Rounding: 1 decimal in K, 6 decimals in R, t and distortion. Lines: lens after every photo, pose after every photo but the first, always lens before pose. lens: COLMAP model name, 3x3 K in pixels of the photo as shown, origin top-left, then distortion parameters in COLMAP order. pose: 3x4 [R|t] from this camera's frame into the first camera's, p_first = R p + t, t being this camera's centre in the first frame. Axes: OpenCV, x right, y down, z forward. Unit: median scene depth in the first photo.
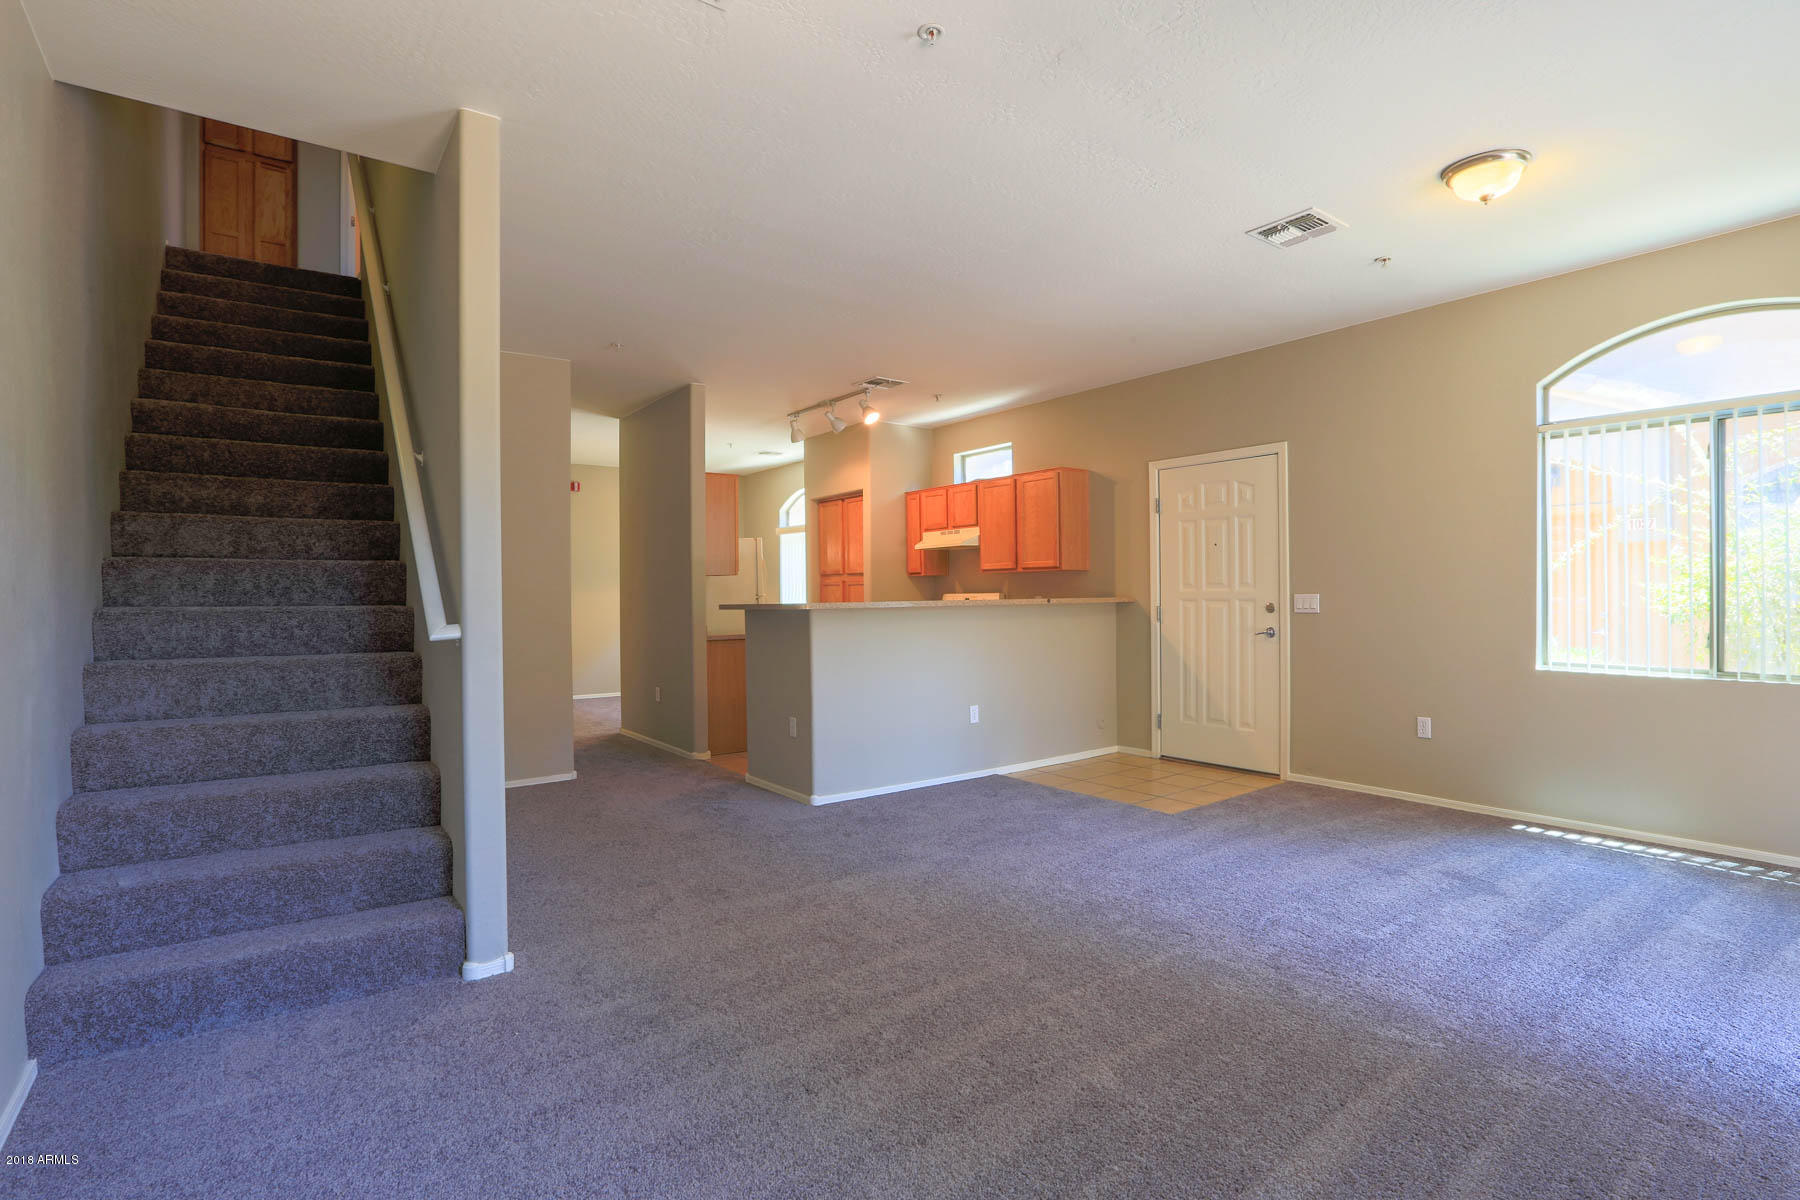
lens RADIAL K [[874.0, 0, 903.3], [0, 874.0, 592.0], [0, 0, 1]] dist [-0.062727, 0.029202]
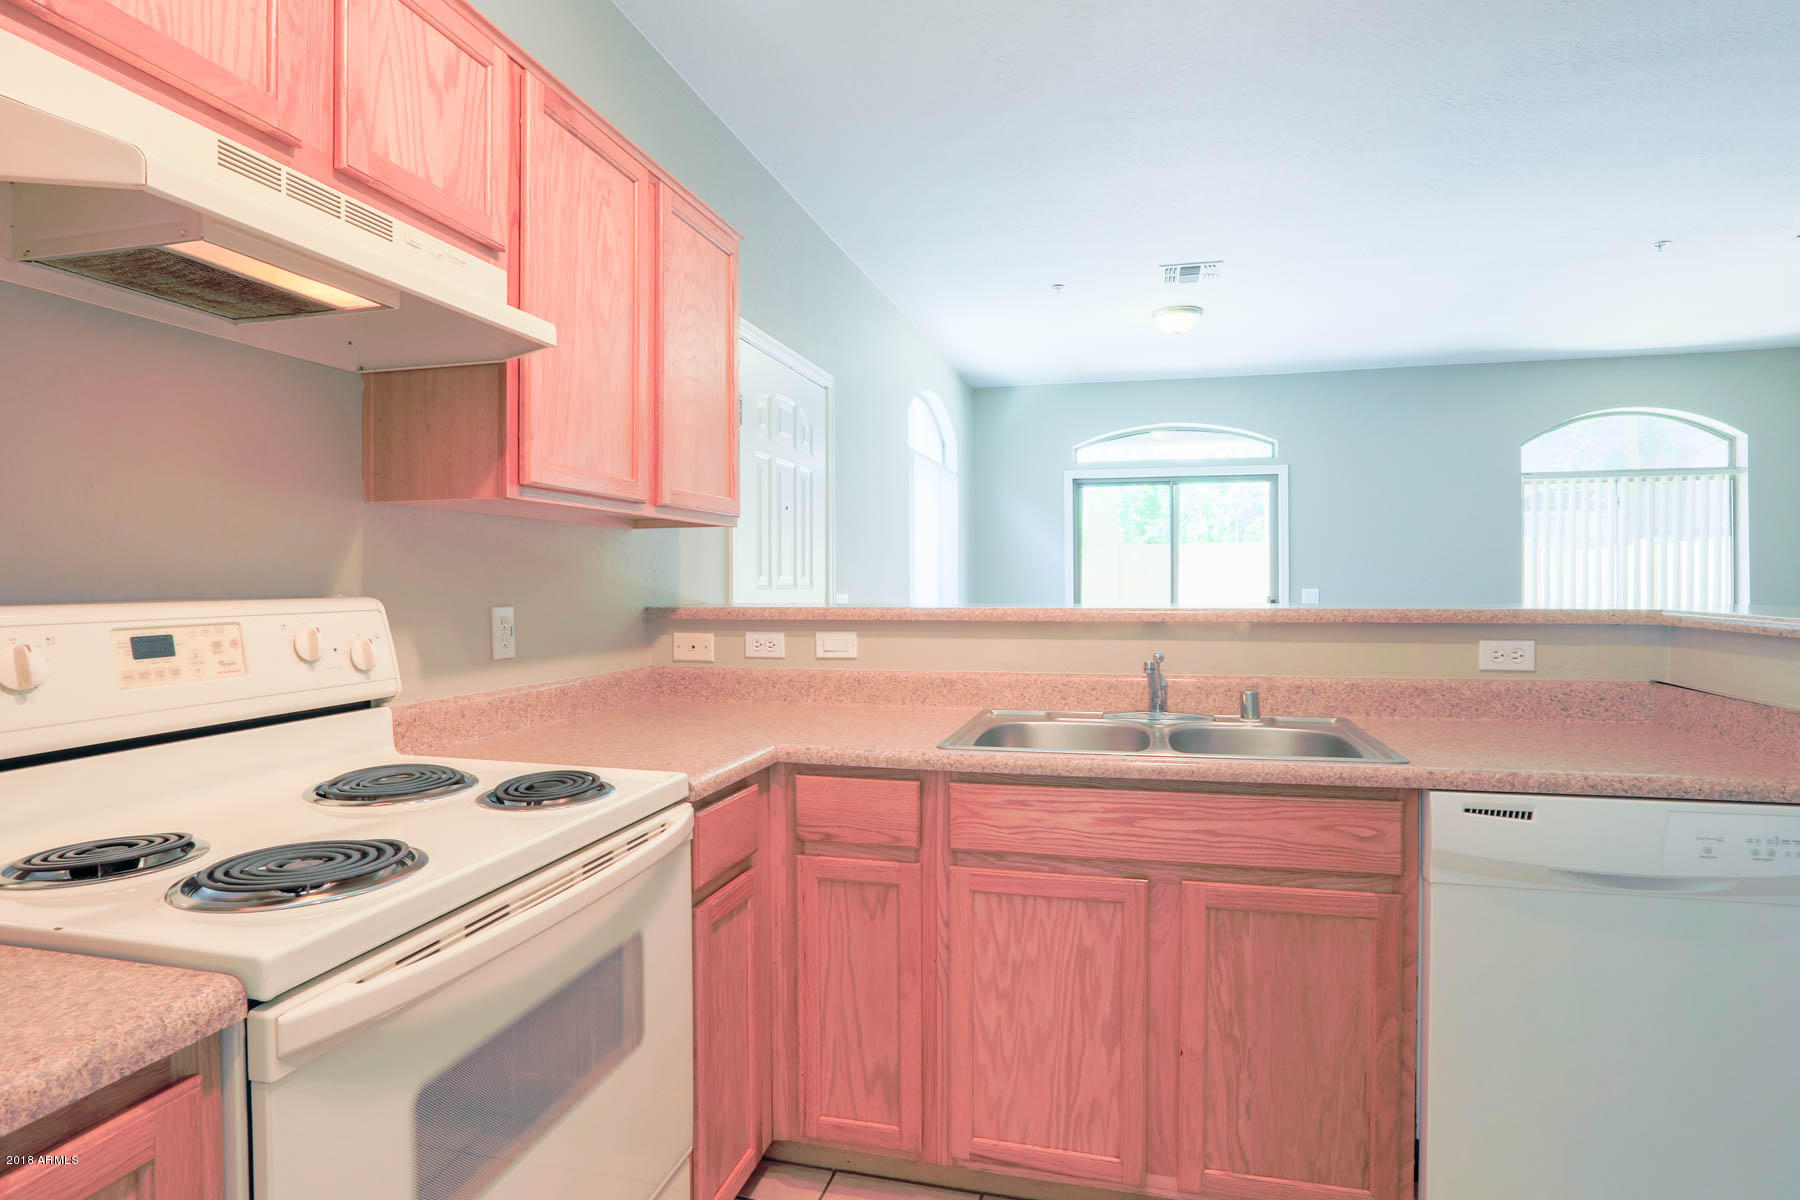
lens RADIAL K [[930.9, 0, 900.0], [0, 930.9, 600.0], [0, 0, 1]] dist [-0.053059, 0.024958]
pose [[-0.619787, -0.002249, 0.784767, -0.177444], [0.008491, 0.999918, 0.009572, 0.001100], [-0.784724, 0.012596, -0.619717, 1.372105]]
